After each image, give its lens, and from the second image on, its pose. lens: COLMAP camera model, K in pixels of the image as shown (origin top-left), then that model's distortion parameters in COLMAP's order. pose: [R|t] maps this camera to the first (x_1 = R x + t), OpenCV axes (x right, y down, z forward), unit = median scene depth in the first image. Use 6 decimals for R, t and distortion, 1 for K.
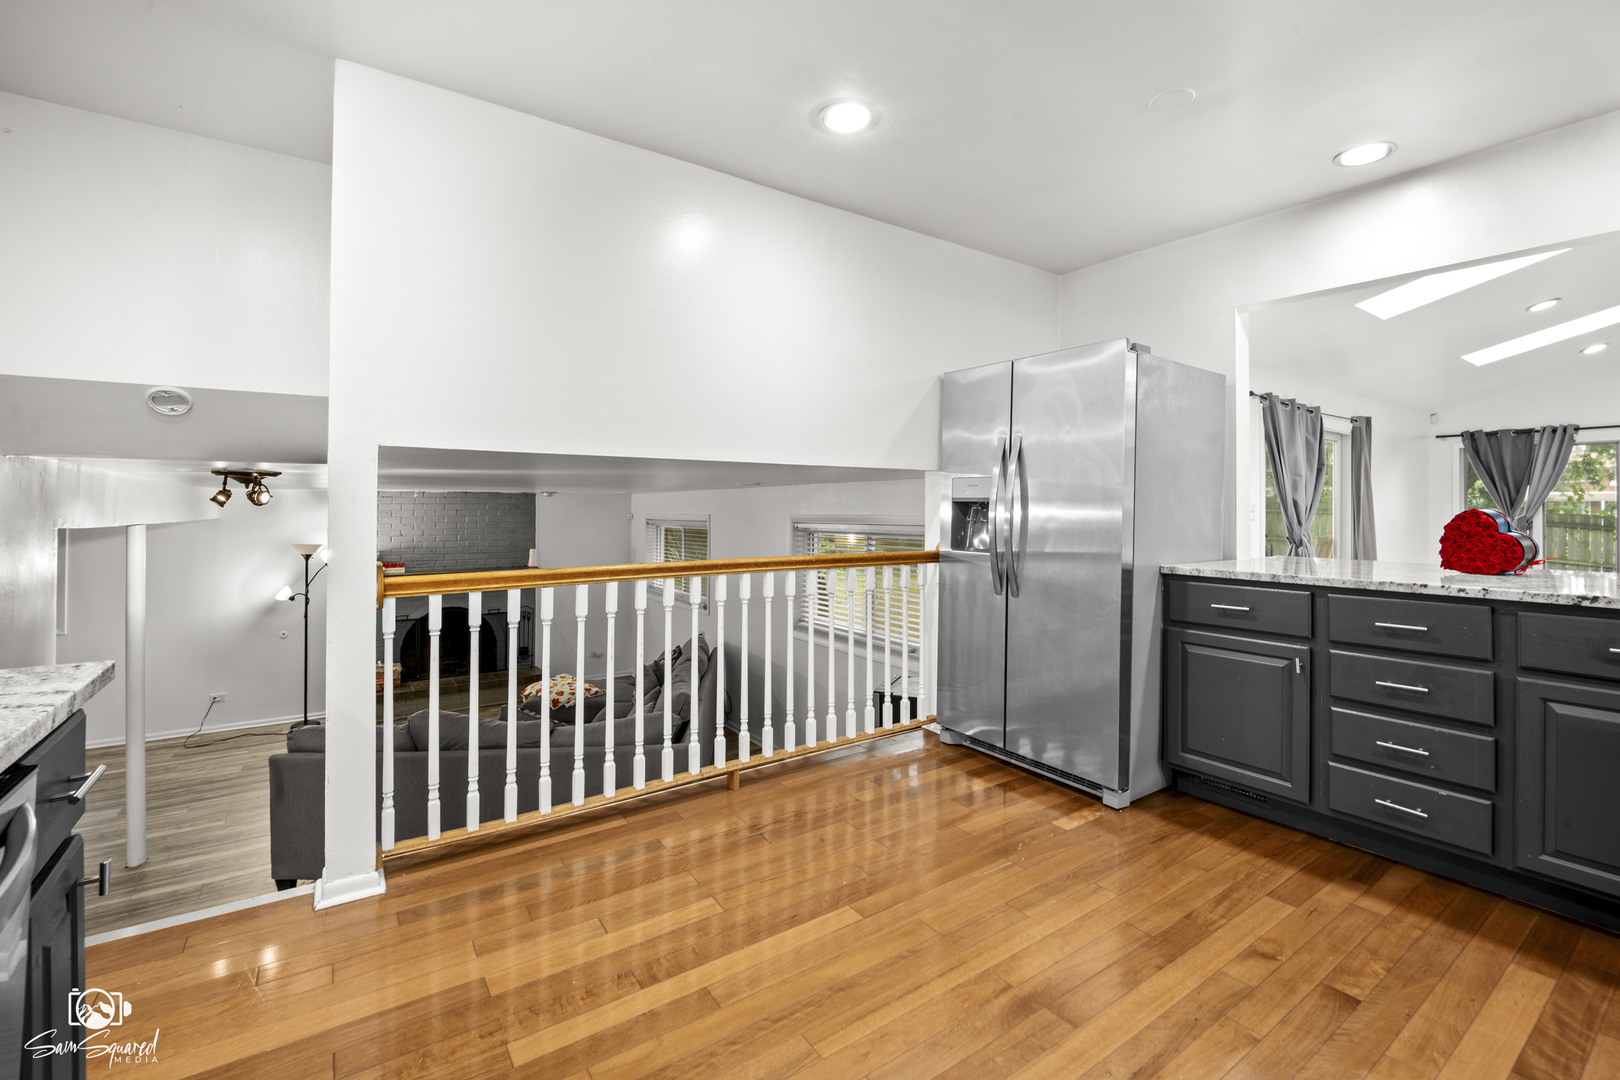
lens RADIAL K [[693.3, 0, 811.7], [0, 693.3, 504.4], [0, 0, 1]] dist [0.000137, -0.000013]
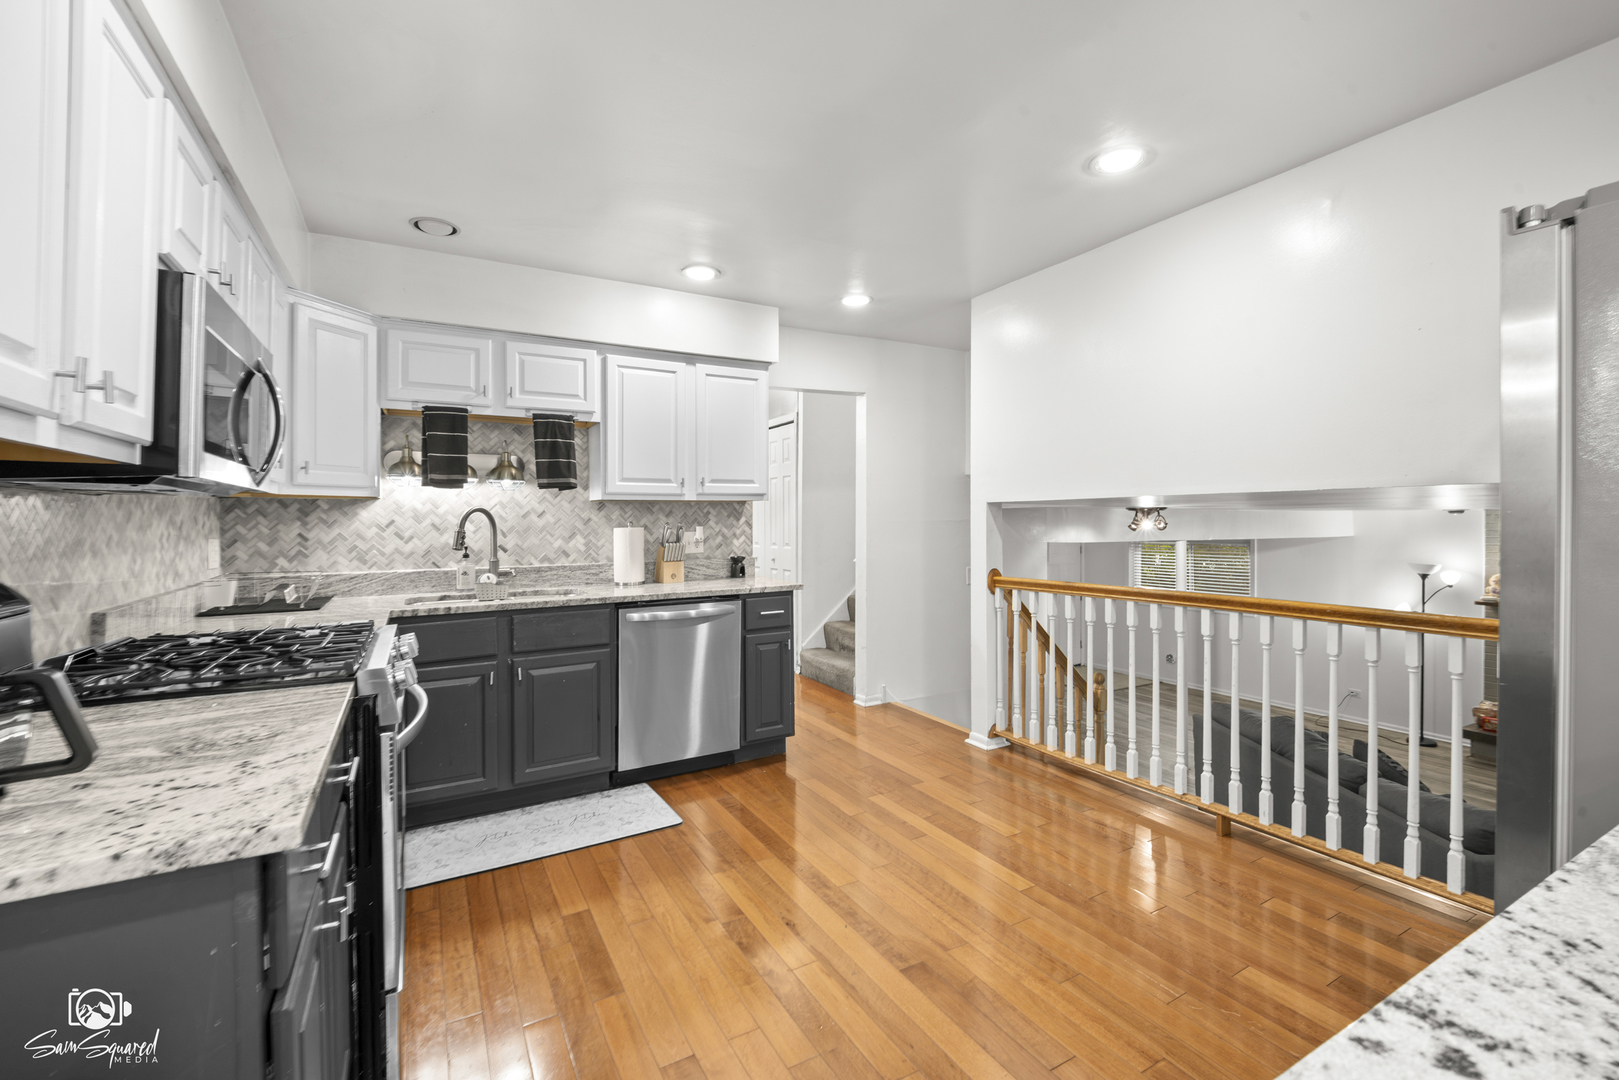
lens RADIAL K [[679.2, 0, 809.5], [0, 679.2, 540.0], [0, 0, 1]] dist [0.000584, -0.000040]
pose [[-0.096818, 0.019616, -0.995109, 0.928305], [0.013992, 0.999734, 0.018346, -0.020851], [0.995204, -0.012147, -0.097067, 0.565655]]
